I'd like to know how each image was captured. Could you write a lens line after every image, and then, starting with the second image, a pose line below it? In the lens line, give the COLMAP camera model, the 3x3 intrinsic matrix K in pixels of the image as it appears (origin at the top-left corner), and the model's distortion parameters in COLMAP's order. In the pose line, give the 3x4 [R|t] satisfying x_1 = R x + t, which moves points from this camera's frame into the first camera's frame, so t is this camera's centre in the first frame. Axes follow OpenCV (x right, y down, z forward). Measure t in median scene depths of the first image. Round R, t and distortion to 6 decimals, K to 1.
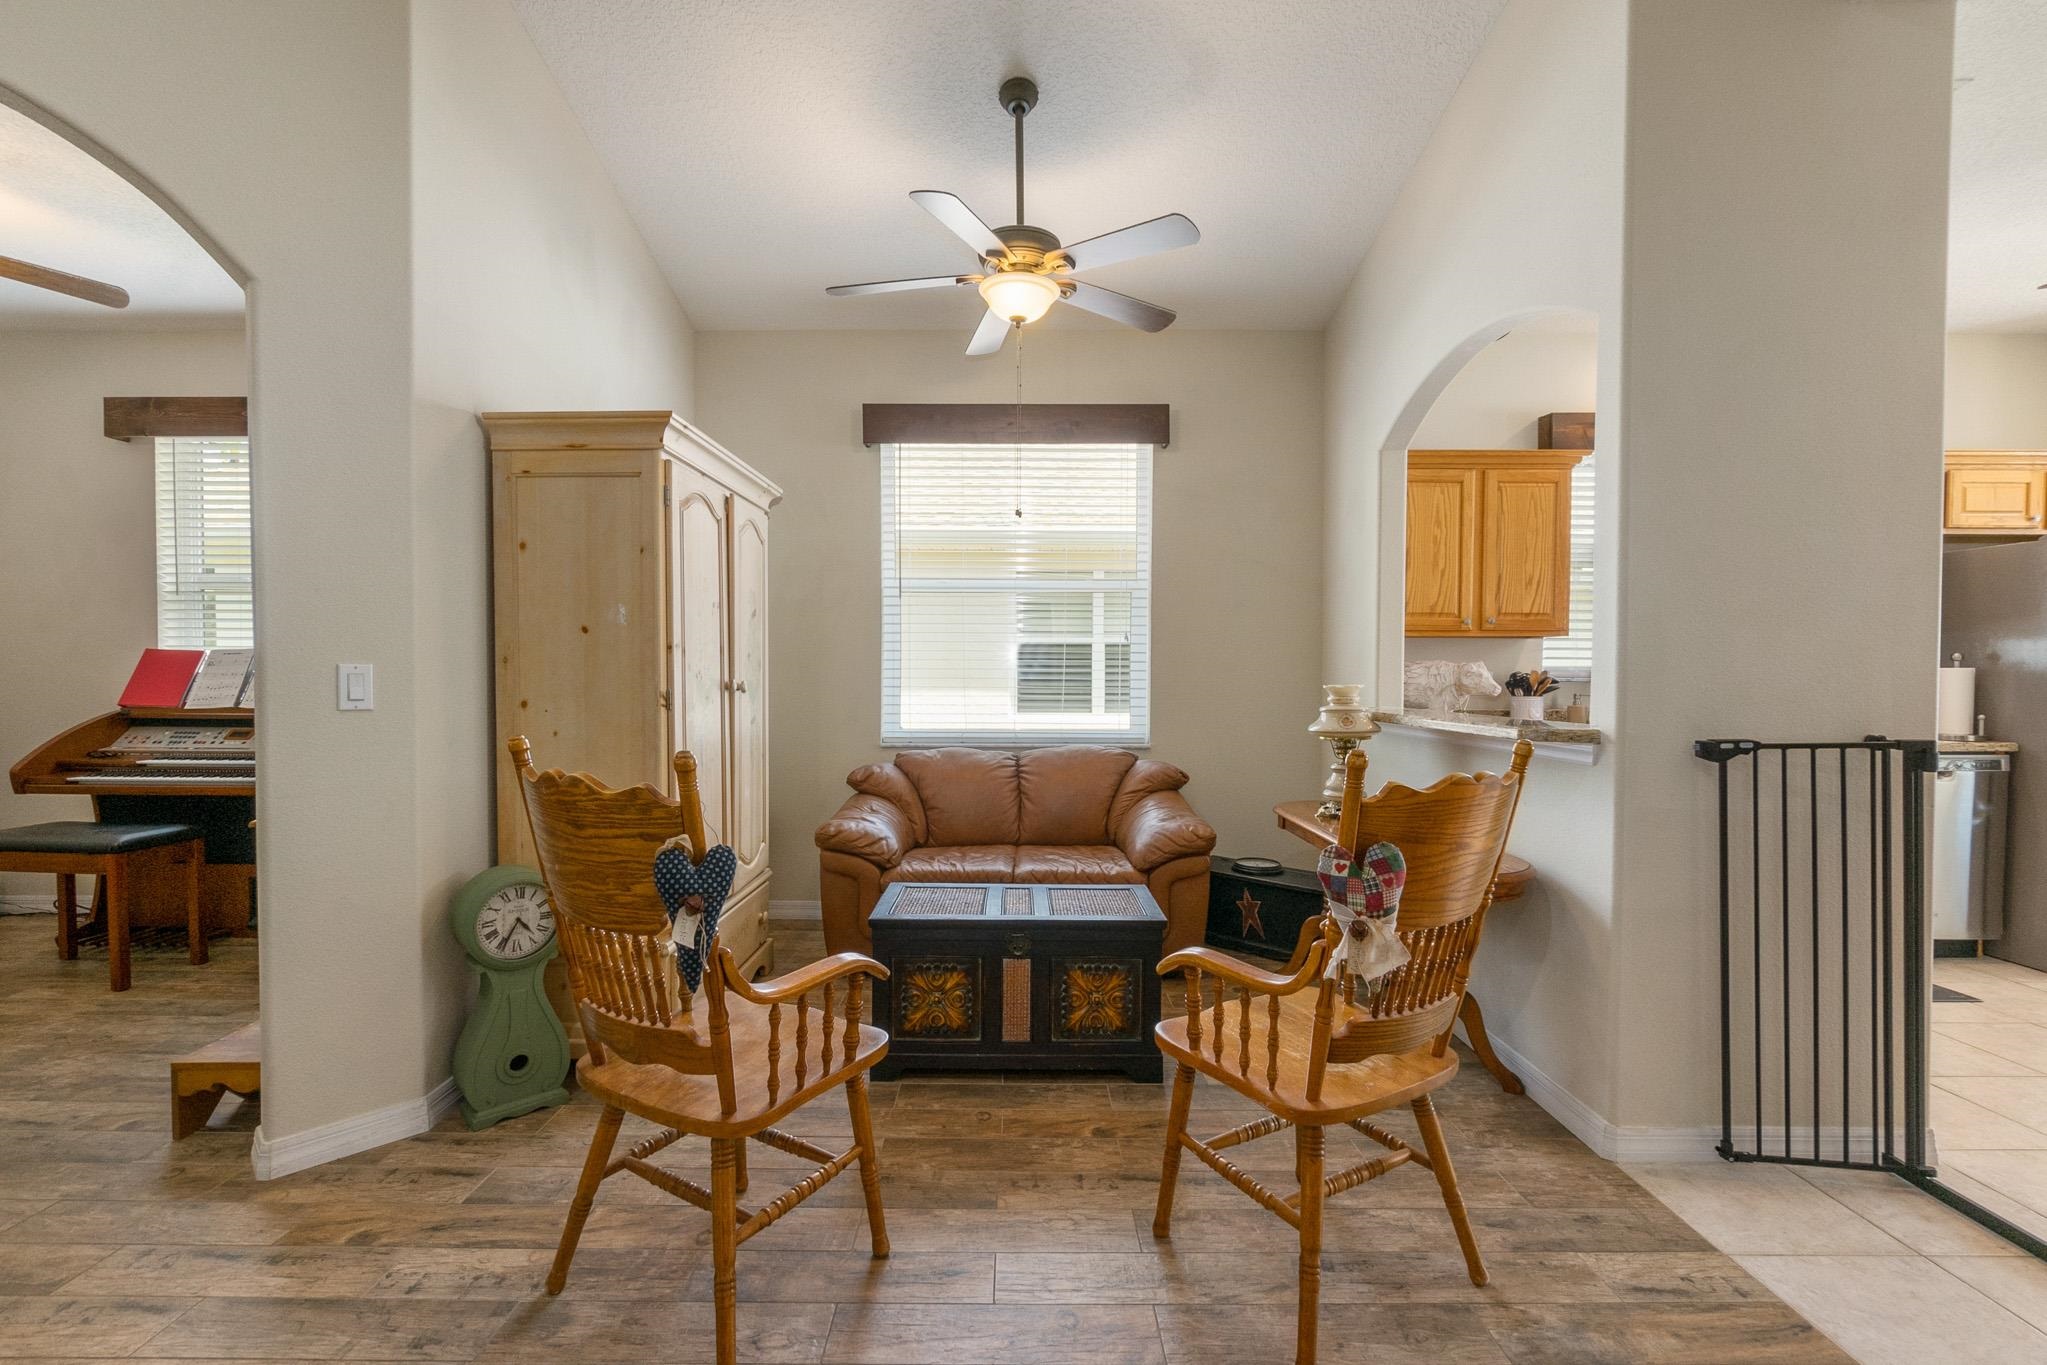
lens RADIAL K [[877.9, 0, 1022.8], [0, 877.9, 682.5], [0, 0, 1]] dist [0.002350, 0.000532]
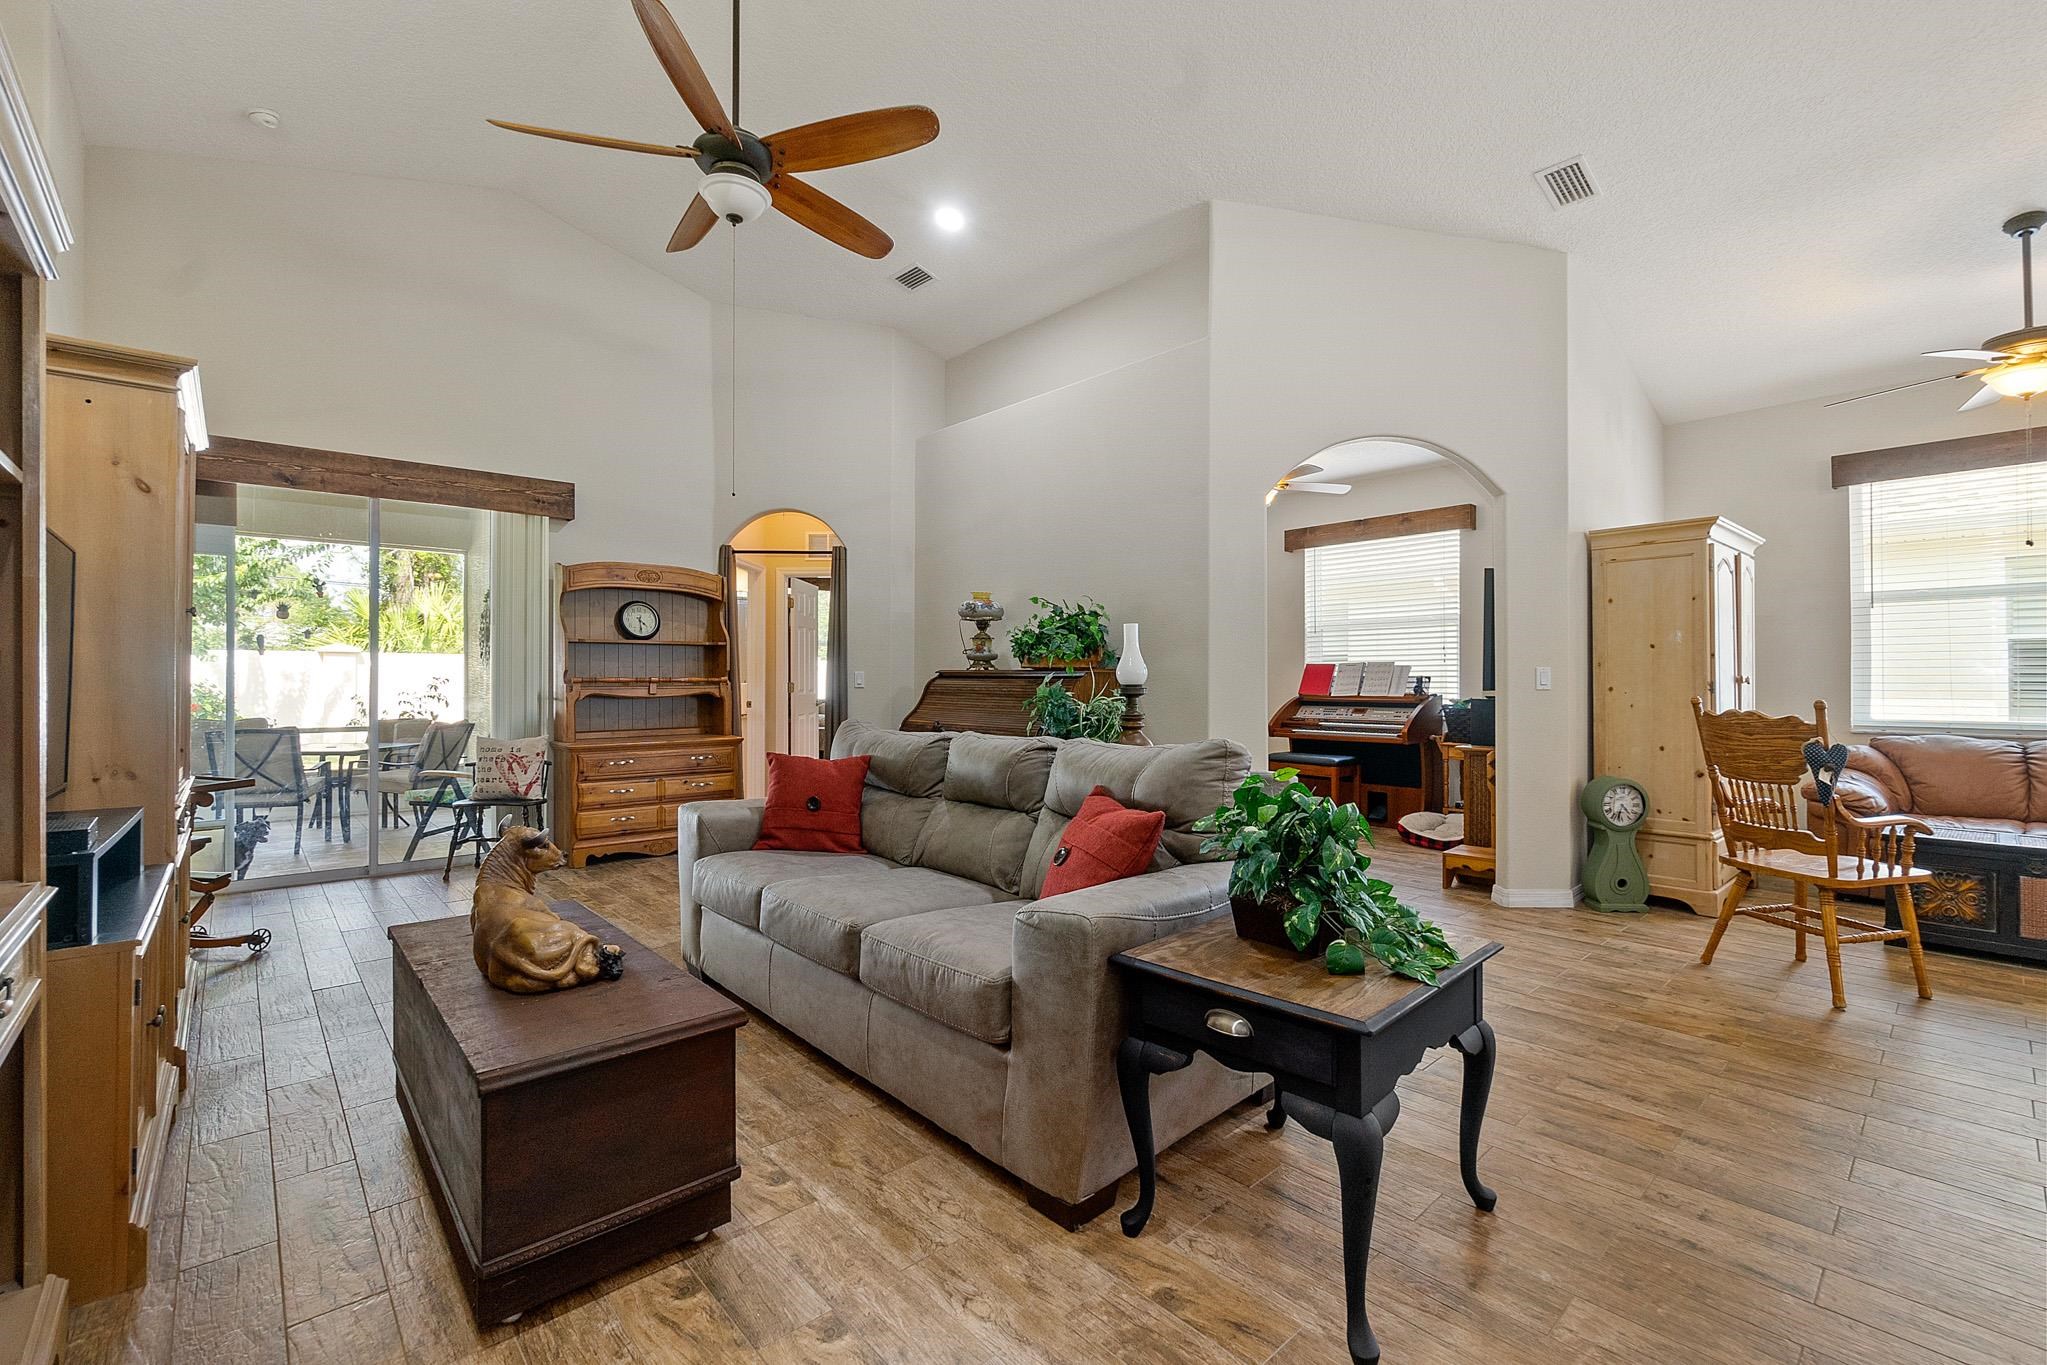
lens RADIAL K [[877.9, 0, 1021.9], [0, 877.9, 676.7], [0, 0, 1]] dist [0.002350, 0.000532]
pose [[0.669361, -0.008853, -0.742884, -0.034080], [-0.004322, 0.999866, -0.015810, 0.027559], [0.742925, 0.013794, 0.669233, -0.904618]]
